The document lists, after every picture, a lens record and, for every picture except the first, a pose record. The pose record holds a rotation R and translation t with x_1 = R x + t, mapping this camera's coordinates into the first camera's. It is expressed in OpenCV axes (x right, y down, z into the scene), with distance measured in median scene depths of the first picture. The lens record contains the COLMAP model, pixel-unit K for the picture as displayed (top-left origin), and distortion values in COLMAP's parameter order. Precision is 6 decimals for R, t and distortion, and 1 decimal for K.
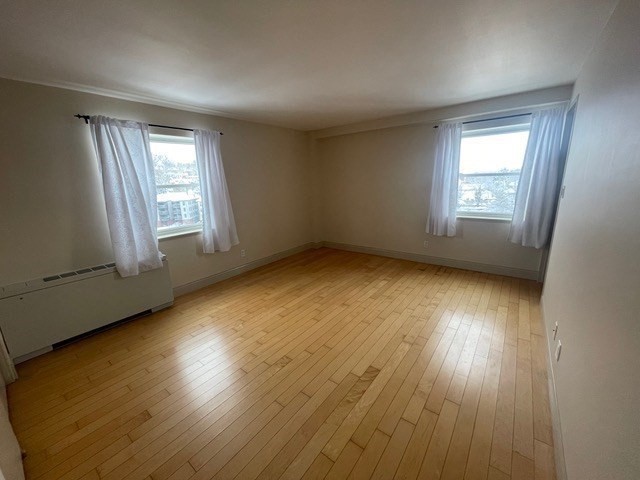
lens RADIAL K [[262.8, 0, 317.3], [0, 262.8, 244.6], [0, 0, 1]] dist [-0.003190, -0.000148]
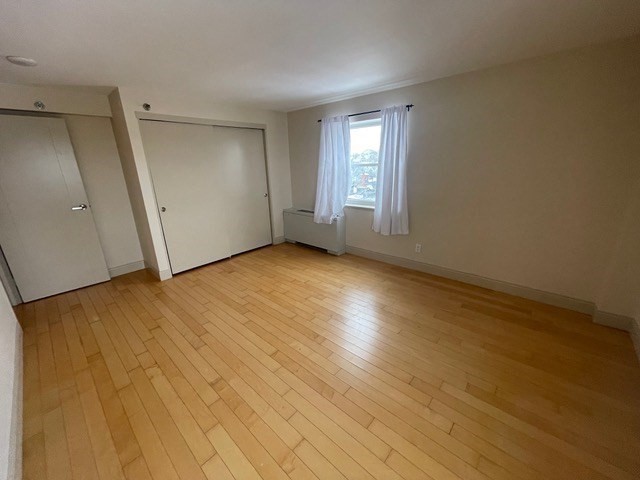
lens RADIAL K [[262.8, 0, 317.6], [0, 262.8, 241.4], [0, 0, 1]] dist [-0.003190, -0.000148]
pose [[-0.093560, 0.323012, -0.941759, 0.676129], [-0.214529, 0.917148, 0.335883, -0.255043], [0.972226, 0.233459, -0.016513, 0.884165]]
